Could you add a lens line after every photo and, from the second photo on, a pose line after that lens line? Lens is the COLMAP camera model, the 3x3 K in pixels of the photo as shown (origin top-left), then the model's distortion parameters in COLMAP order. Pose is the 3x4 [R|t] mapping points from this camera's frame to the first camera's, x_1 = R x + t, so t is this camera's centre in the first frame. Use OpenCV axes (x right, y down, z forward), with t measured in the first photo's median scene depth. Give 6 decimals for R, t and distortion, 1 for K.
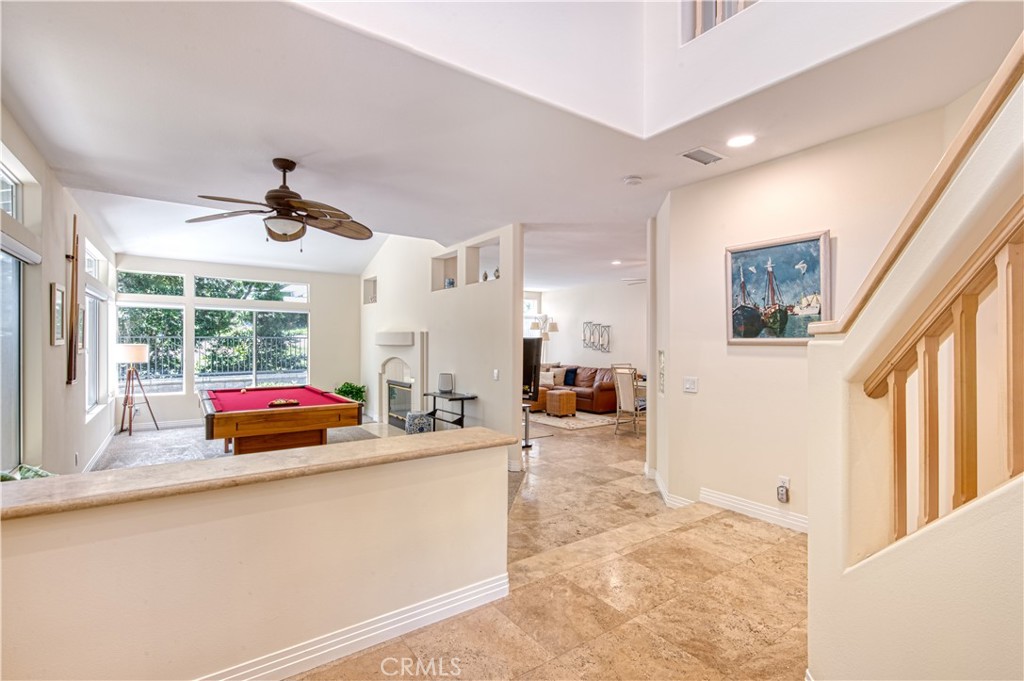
lens RADIAL K [[458.9, 0, 490.3], [0, 458.9, 344.9], [0, 0, 1]] dist [-0.000444, -0.000110]
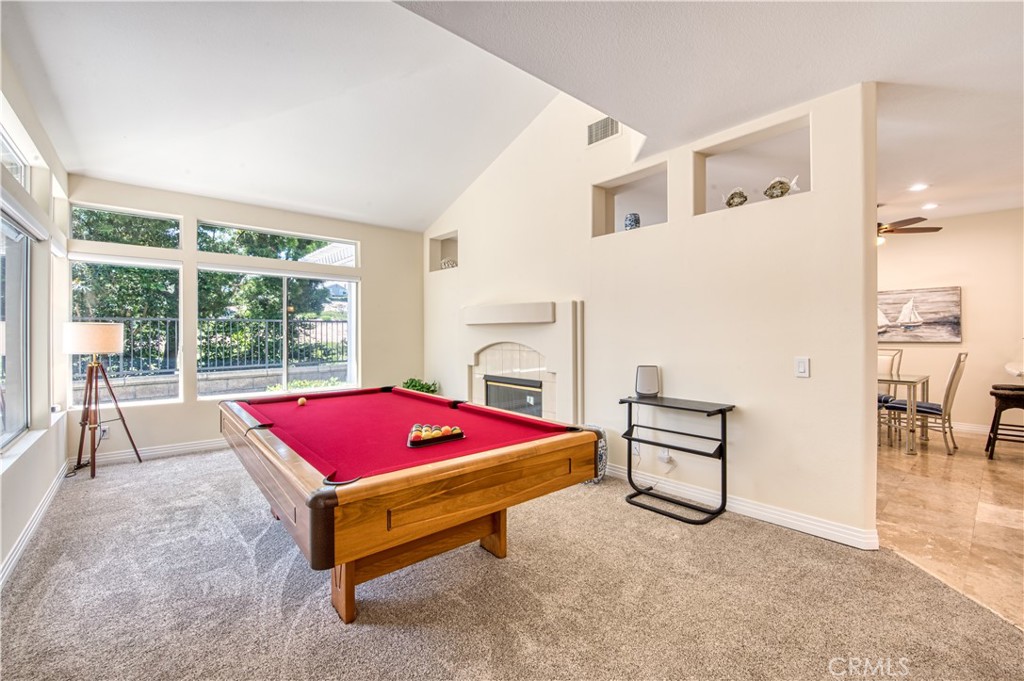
lens RADIAL K [[422.6, 0, 485.0], [0, 422.6, 334.0], [0, 0, 1]] dist [-0.000125, -0.009199]
pose [[0.996861, -0.006733, 0.078887, -0.307227], [0.007139, 0.999963, -0.004872, 0.018874], [-0.078851, 0.005420, 0.996872, 0.401298]]
